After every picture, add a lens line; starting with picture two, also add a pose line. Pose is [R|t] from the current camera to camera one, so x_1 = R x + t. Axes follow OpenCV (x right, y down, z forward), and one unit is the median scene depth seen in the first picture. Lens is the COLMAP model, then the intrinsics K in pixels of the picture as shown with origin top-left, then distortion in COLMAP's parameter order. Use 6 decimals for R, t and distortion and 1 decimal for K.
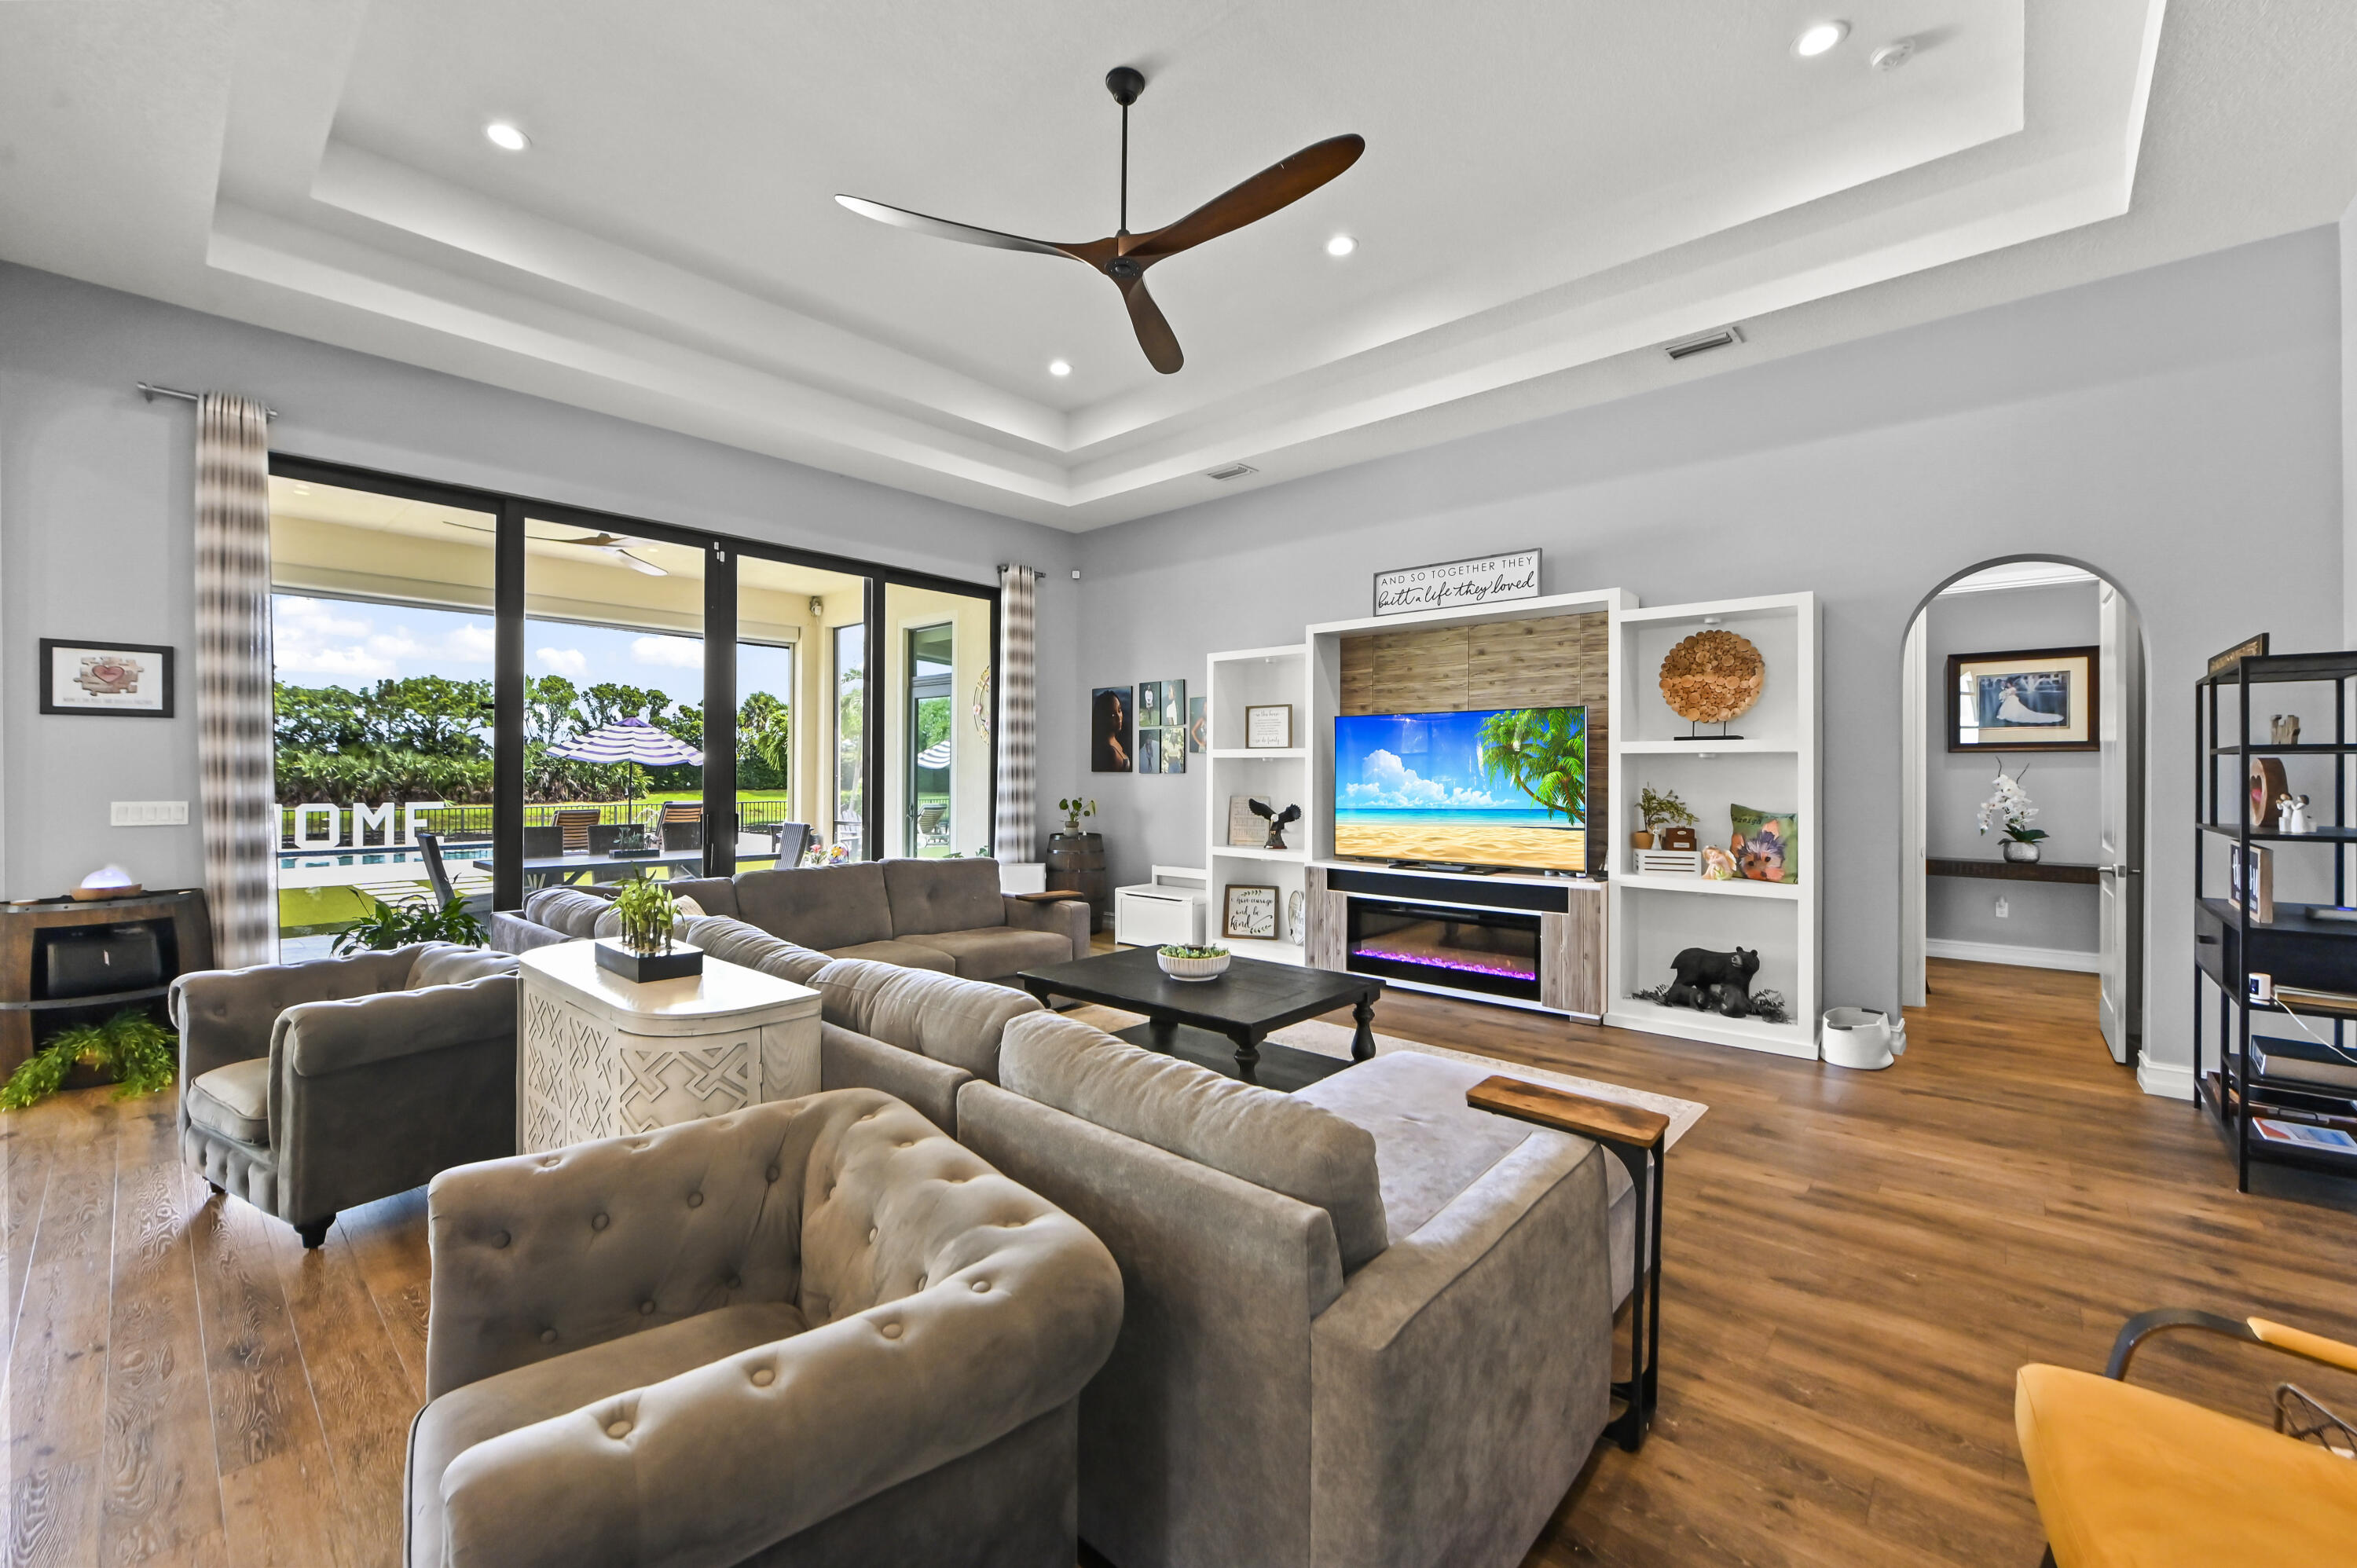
lens RADIAL K [[934.9, 0, 1152.3], [0, 934.9, 767.1], [0, 0, 1]] dist [-0.004297, -0.000434]
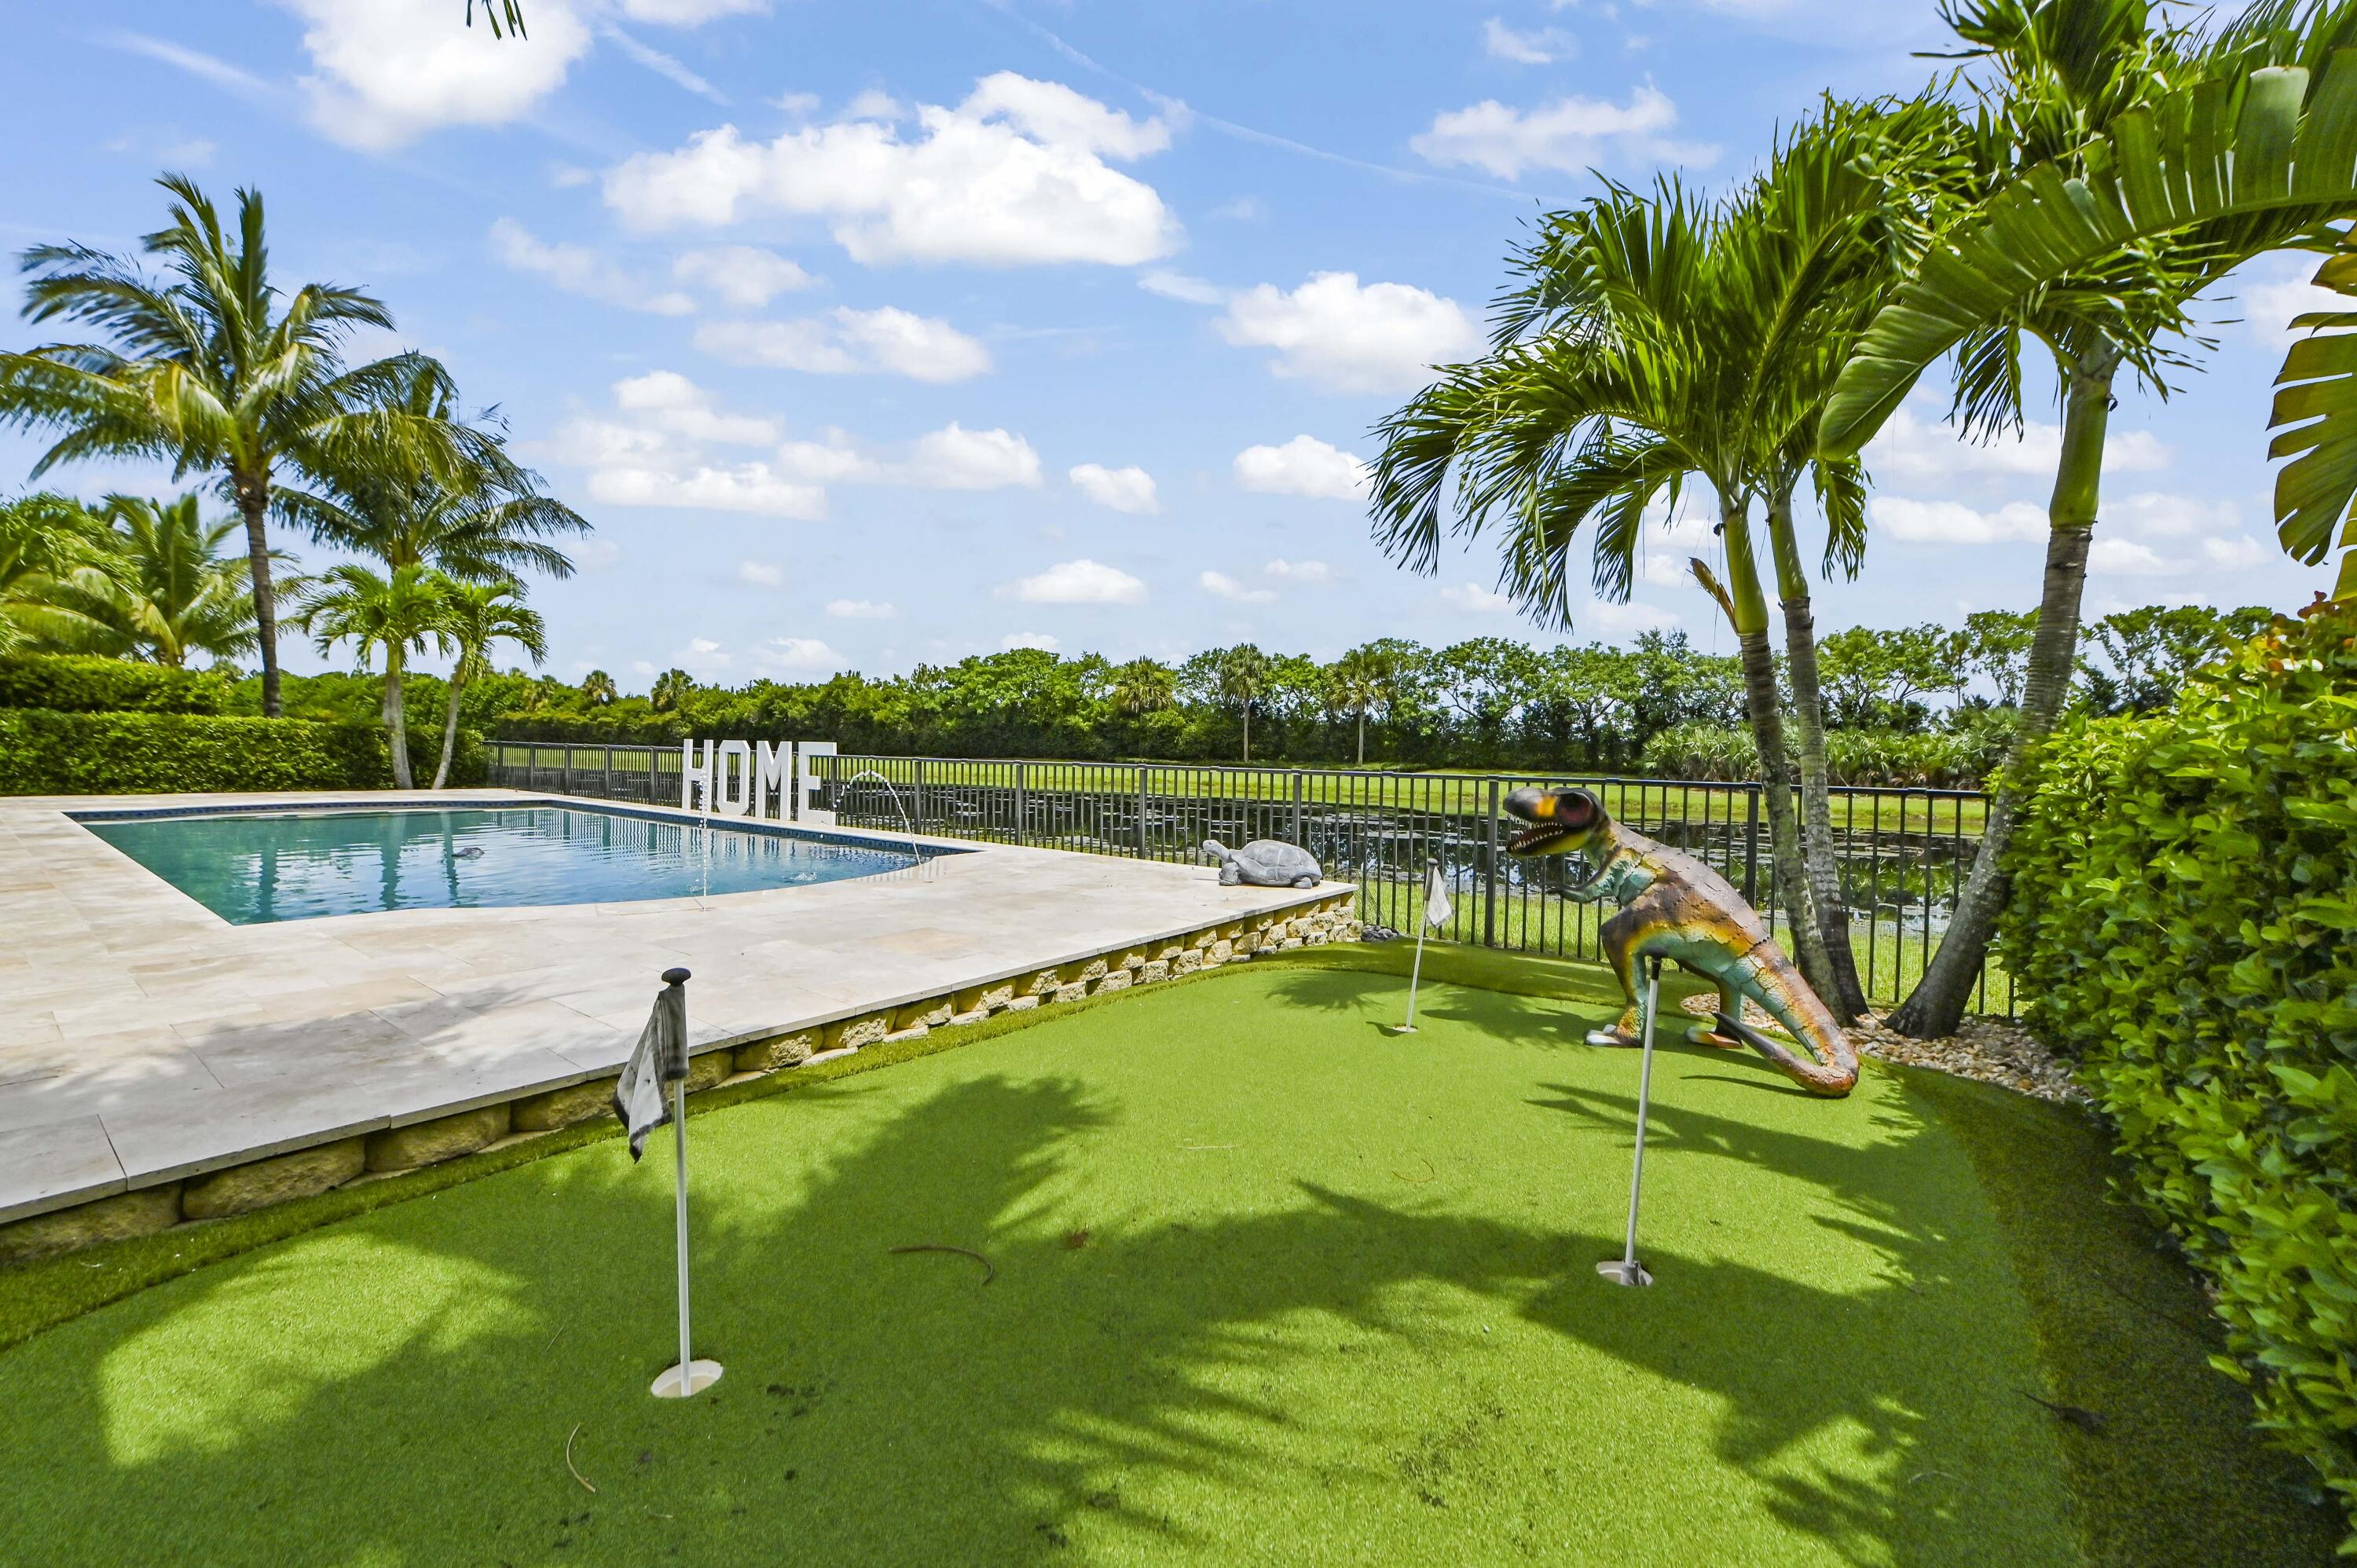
lens RADIAL K [[934.9, 0, 1126.1], [0, 934.9, 775.2], [0, 0, 1]] dist [-0.004297, -0.000434]
pose [[0.108996, 0.028271, -0.993640, -0.816343], [-0.013549, 0.999545, 0.026953, 0.134234], [0.993950, 0.010526, 0.109330, 3.693902]]
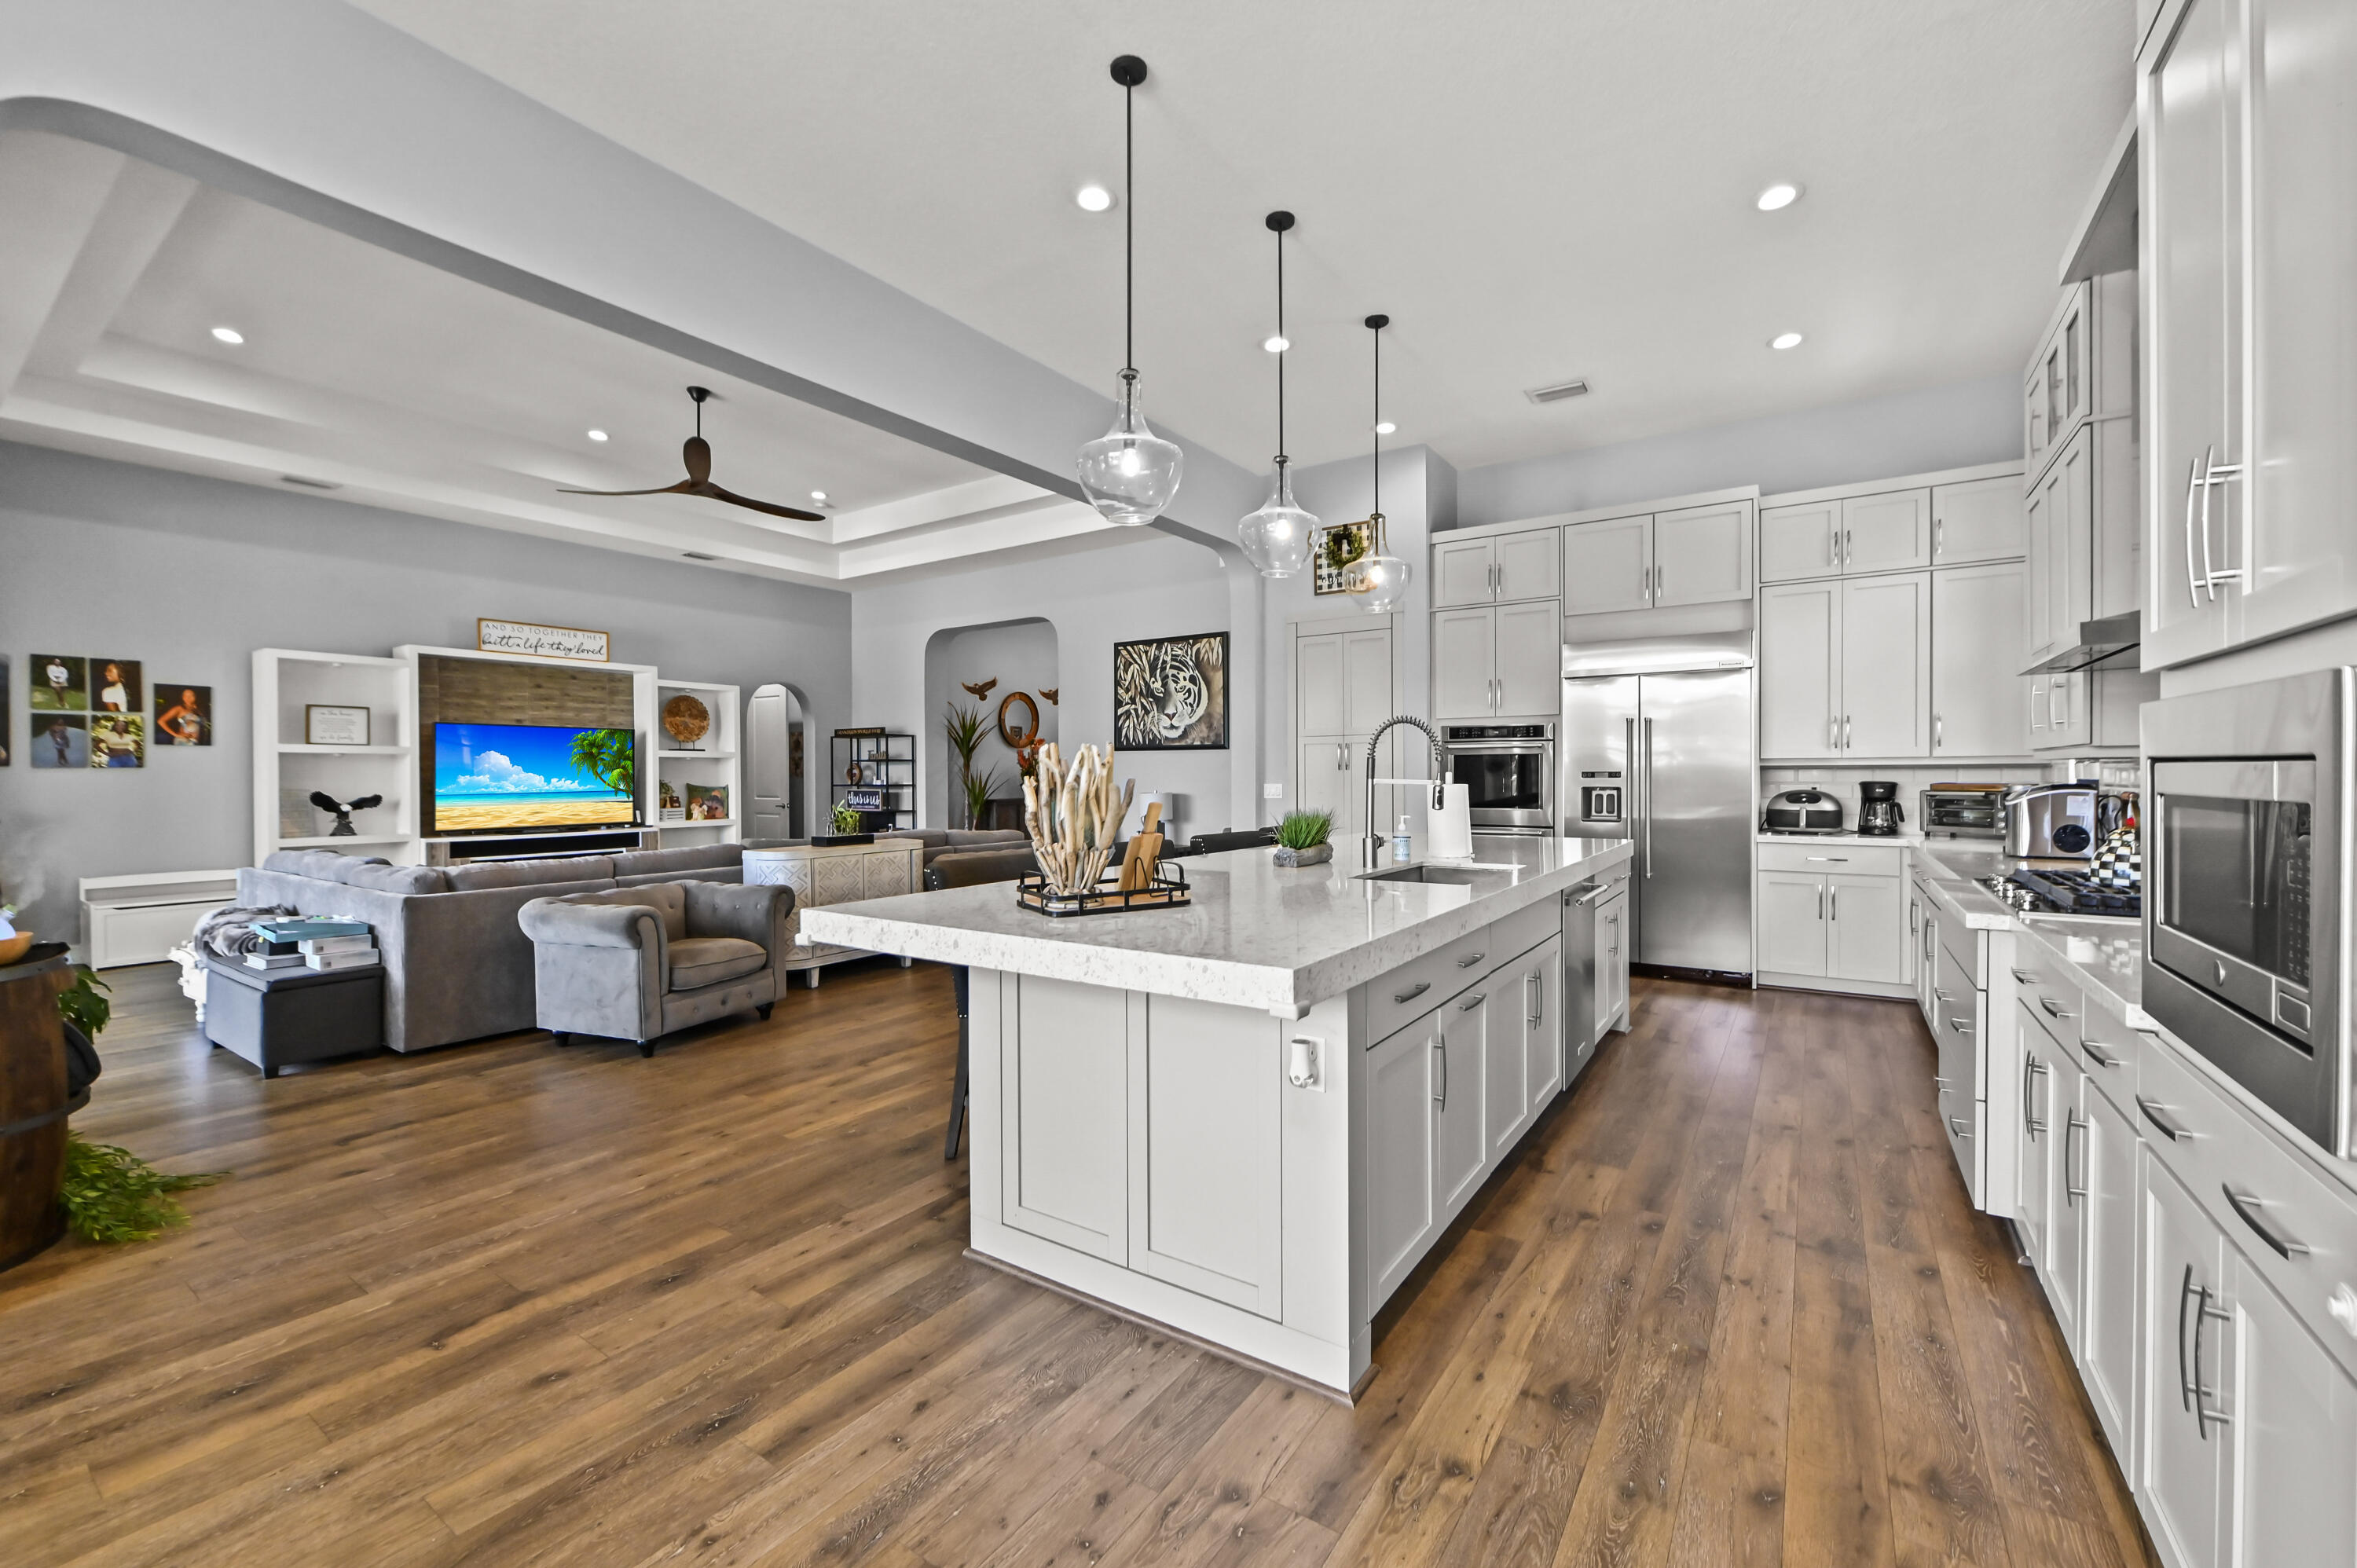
lens RADIAL K [[934.9, 0, 1190.8], [0, 934.9, 777.9], [0, 0, 1]] dist [-0.004297, -0.000434]
pose [[-0.151651, -0.007277, 0.988407, -1.257175], [-0.002603, 0.999972, 0.006962, 0.009125], [-0.988431, -0.001517, -0.151666, 0.200932]]
